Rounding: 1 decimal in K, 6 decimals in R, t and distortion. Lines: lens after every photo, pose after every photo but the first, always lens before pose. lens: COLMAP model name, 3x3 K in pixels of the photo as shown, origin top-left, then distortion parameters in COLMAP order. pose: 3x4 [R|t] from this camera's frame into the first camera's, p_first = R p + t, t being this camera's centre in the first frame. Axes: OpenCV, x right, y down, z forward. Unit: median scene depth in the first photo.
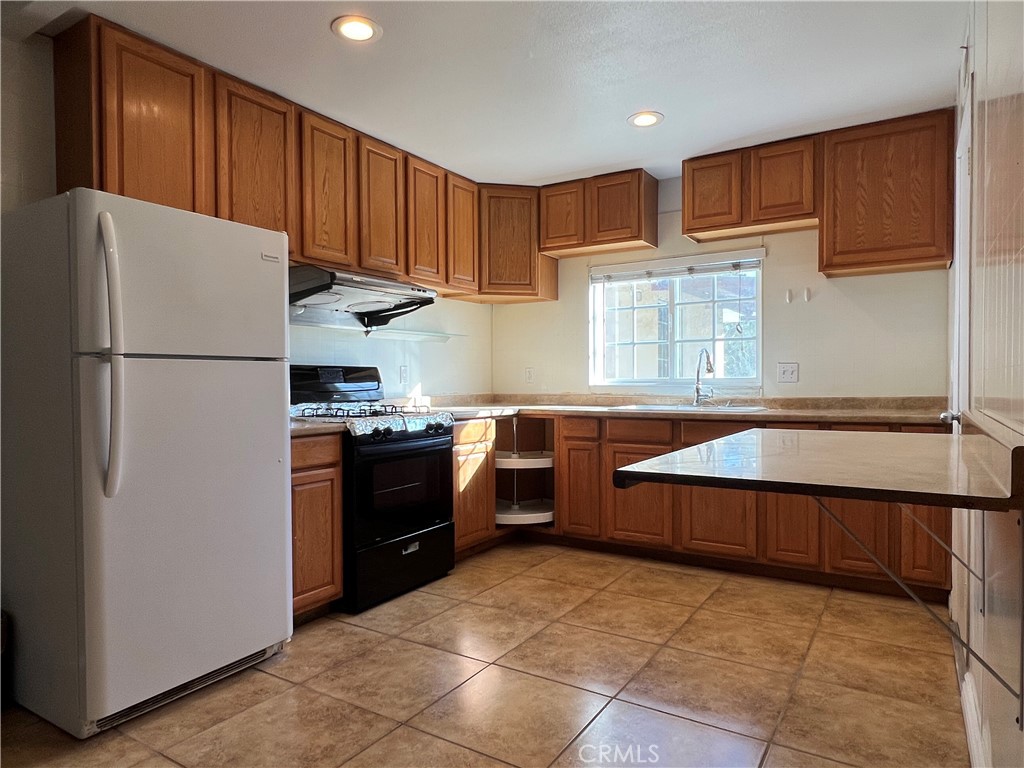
lens RADIAL K [[642.7, 0, 513.0], [0, 642.7, 387.6], [0, 0, 1]] dist [0.006191, 0.001294]
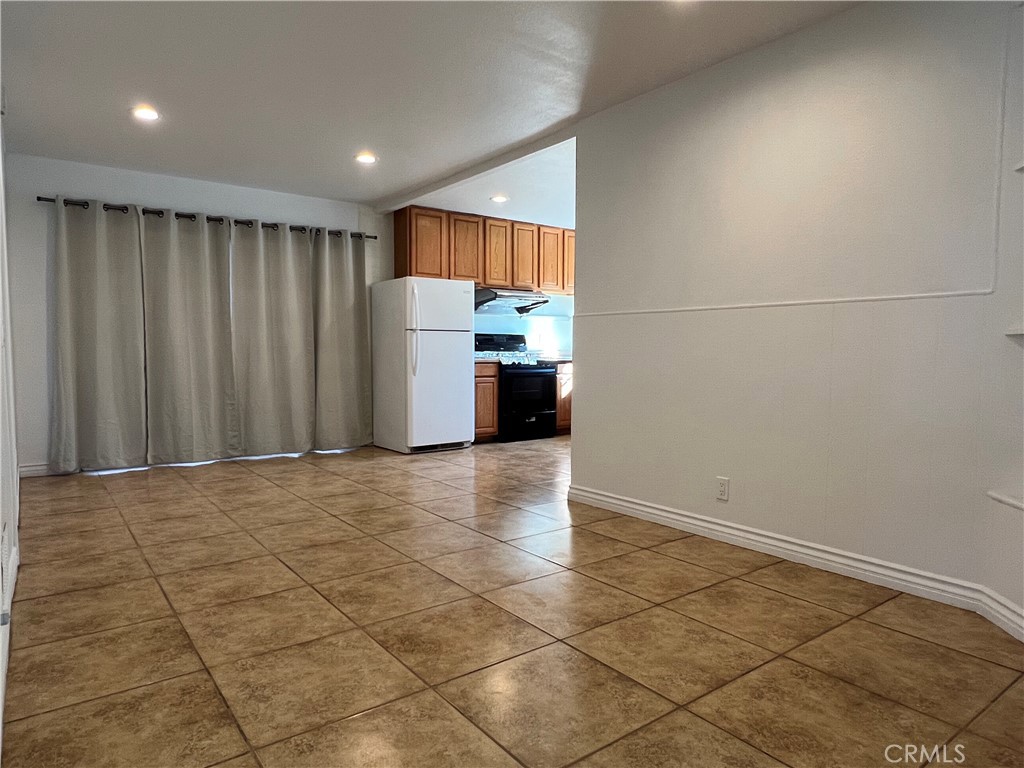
lens RADIAL K [[642.7, 0, 510.6], [0, 642.7, 385.3], [0, 0, 1]] dist [0.006191, 0.001294]
pose [[0.936225, 0.027185, -0.350347, 0.513851], [-0.012541, 0.998953, 0.044000, 0.042416], [0.351176, -0.036800, 0.935586, -1.001729]]
